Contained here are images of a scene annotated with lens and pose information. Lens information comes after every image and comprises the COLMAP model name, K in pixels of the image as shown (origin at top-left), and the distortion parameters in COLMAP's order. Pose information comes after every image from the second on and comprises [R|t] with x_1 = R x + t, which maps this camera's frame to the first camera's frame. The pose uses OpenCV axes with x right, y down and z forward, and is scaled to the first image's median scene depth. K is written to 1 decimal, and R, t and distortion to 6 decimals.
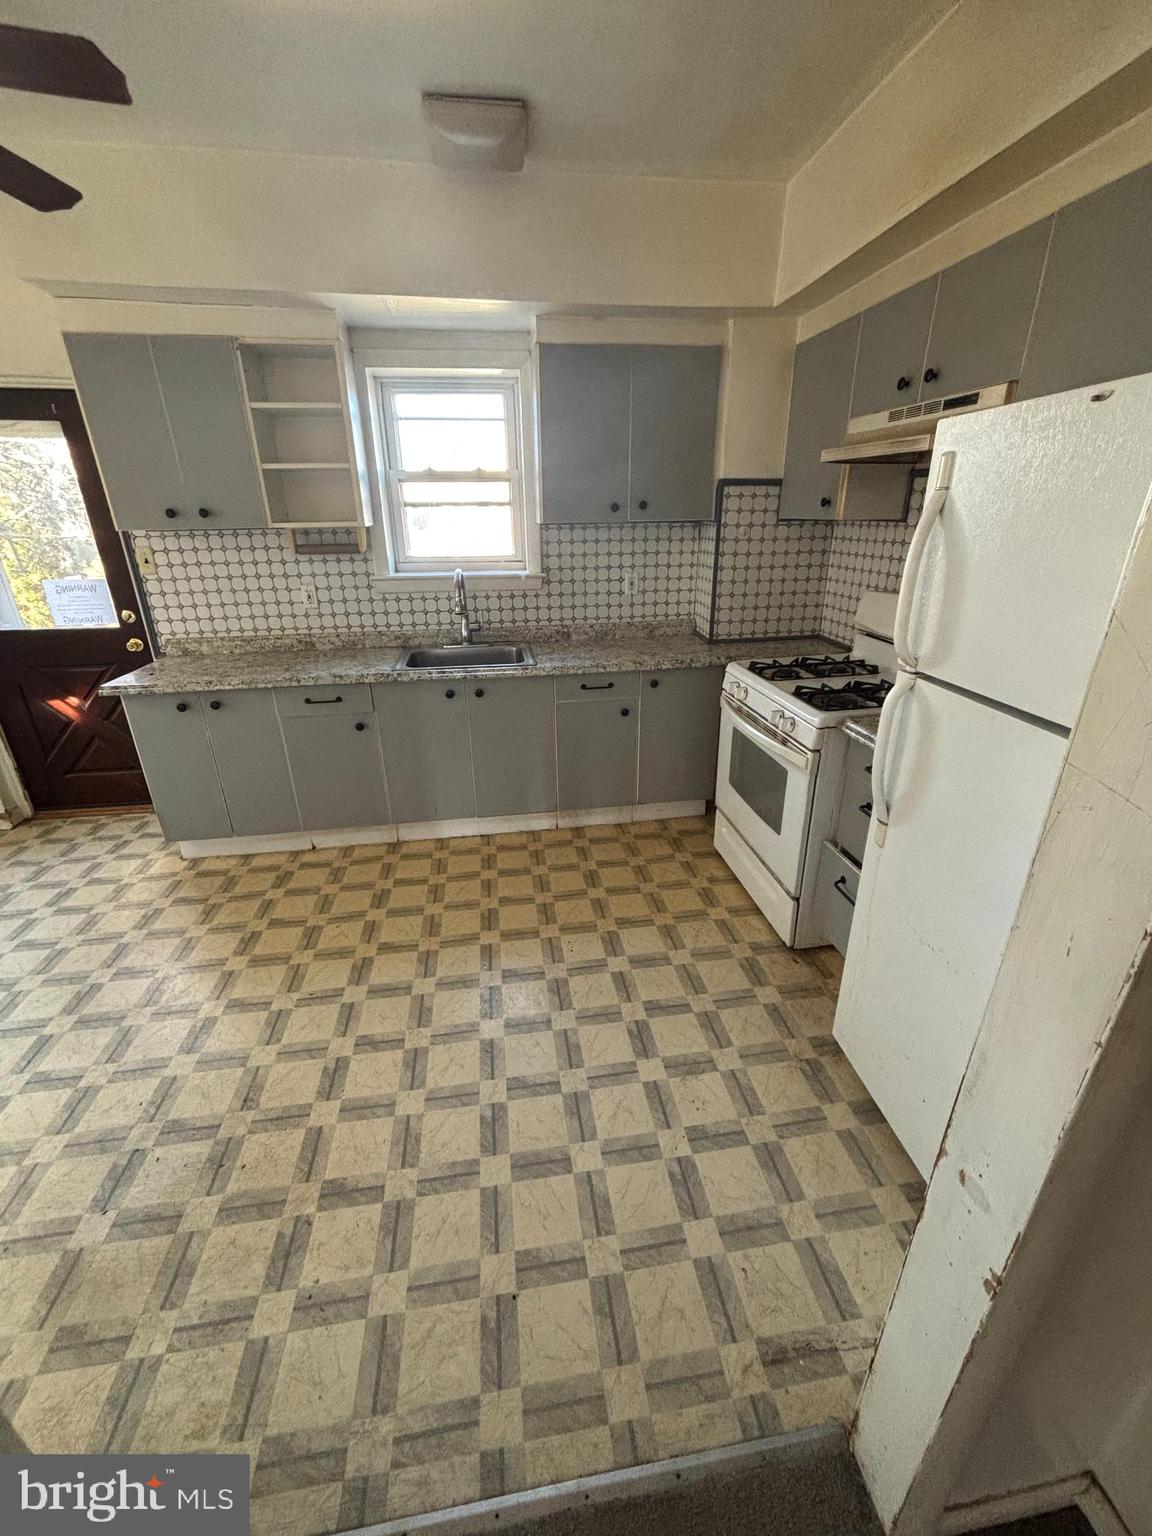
lens RADIAL K [[623.3, 0, 584.7], [0, 623.3, 771.9], [0, 0, 1]] dist [-0.027972, 0.000686]
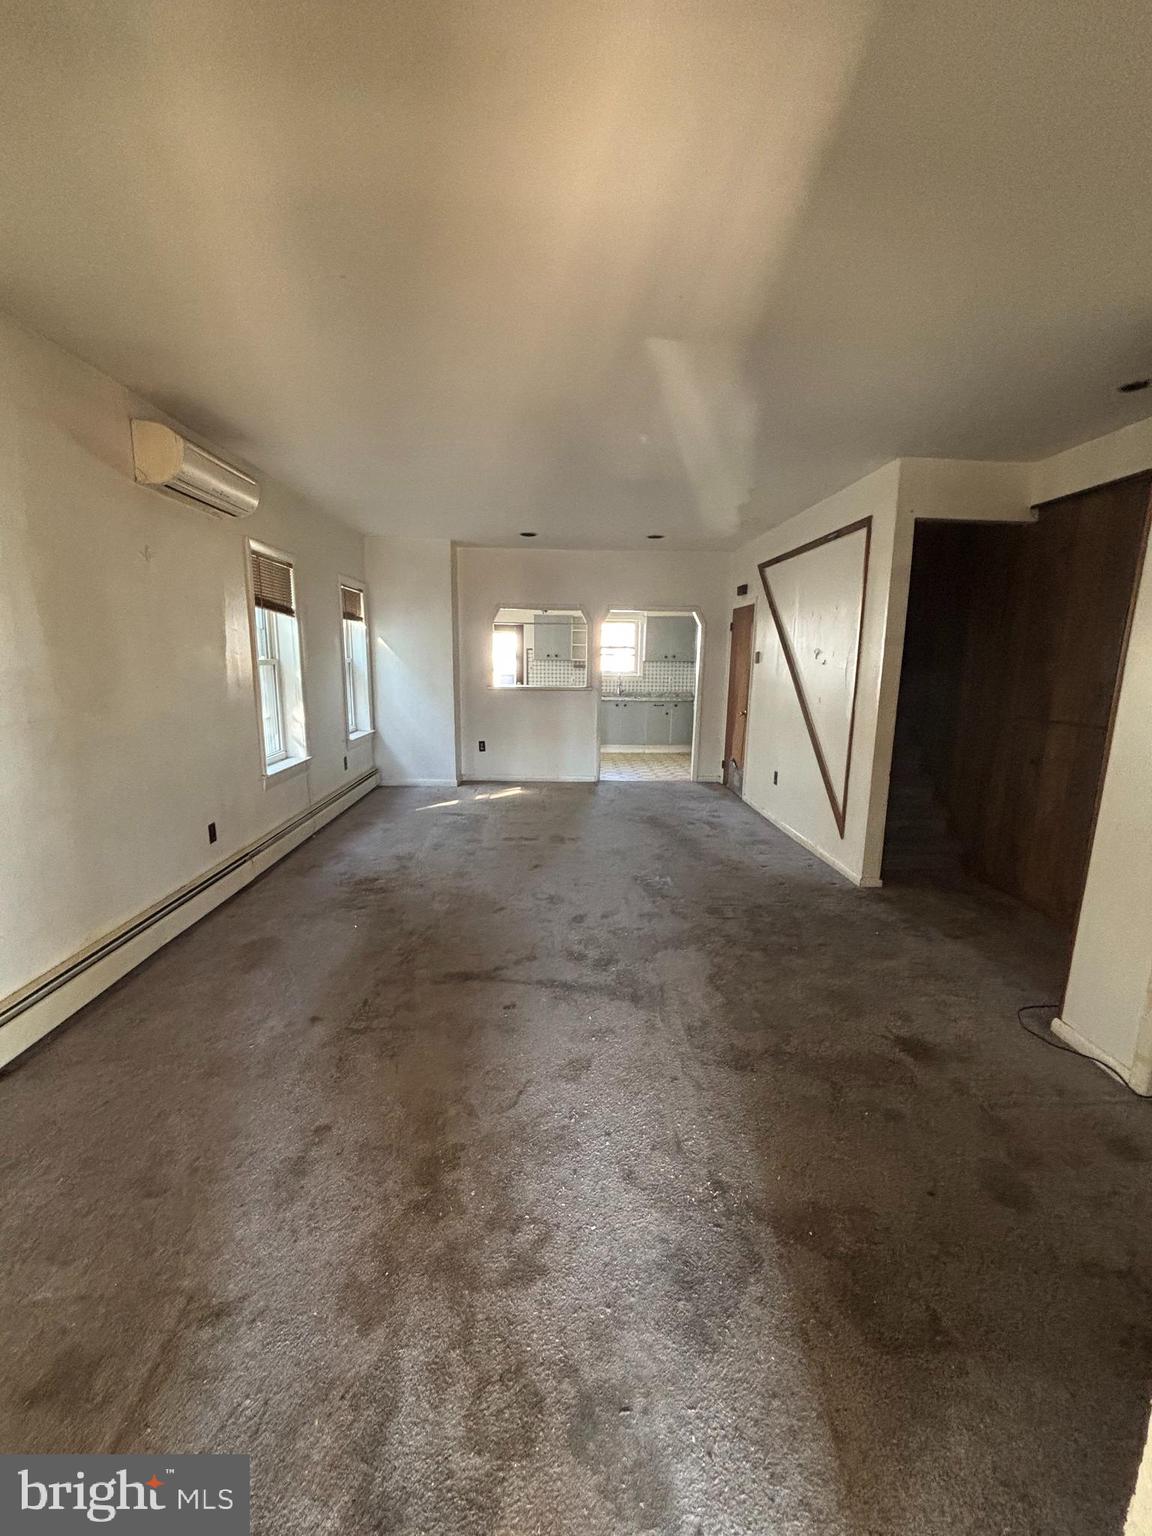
lens RADIAL K [[623.3, 0, 584.7], [0, 623.3, 771.9], [0, 0, 1]] dist [-0.027972, 0.000686]
pose [[0.994186, 0.036049, -0.101464, -0.024407], [-0.057111, 0.975370, -0.213053, 0.994238], [0.091285, 0.217609, 0.971758, -2.346586]]
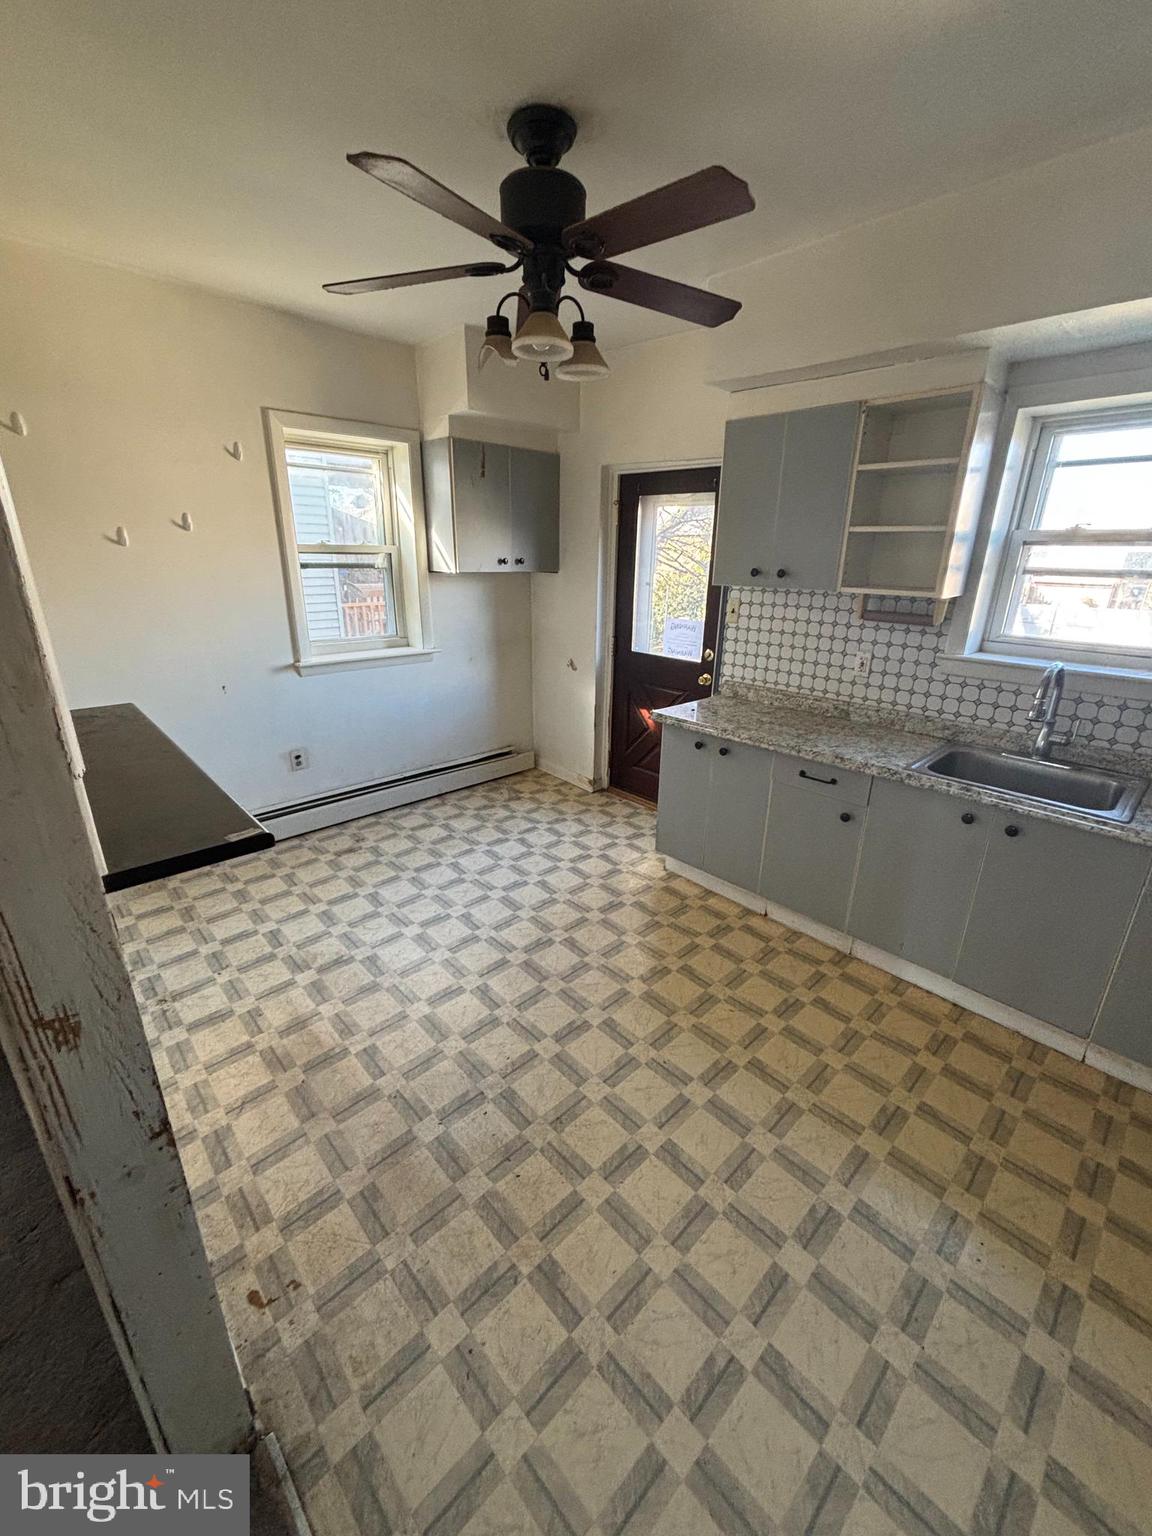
lens RADIAL K [[615.9, 0, 568.1], [0, 615.9, 758.9], [0, 0, 1]] dist [-0.009520, 0.000122]
pose [[0.560573, 0.273234, -0.781730, 0.070579], [-0.331498, 0.939103, 0.090526, -0.089848], [0.758859, 0.208395, 0.617012, 0.128280]]
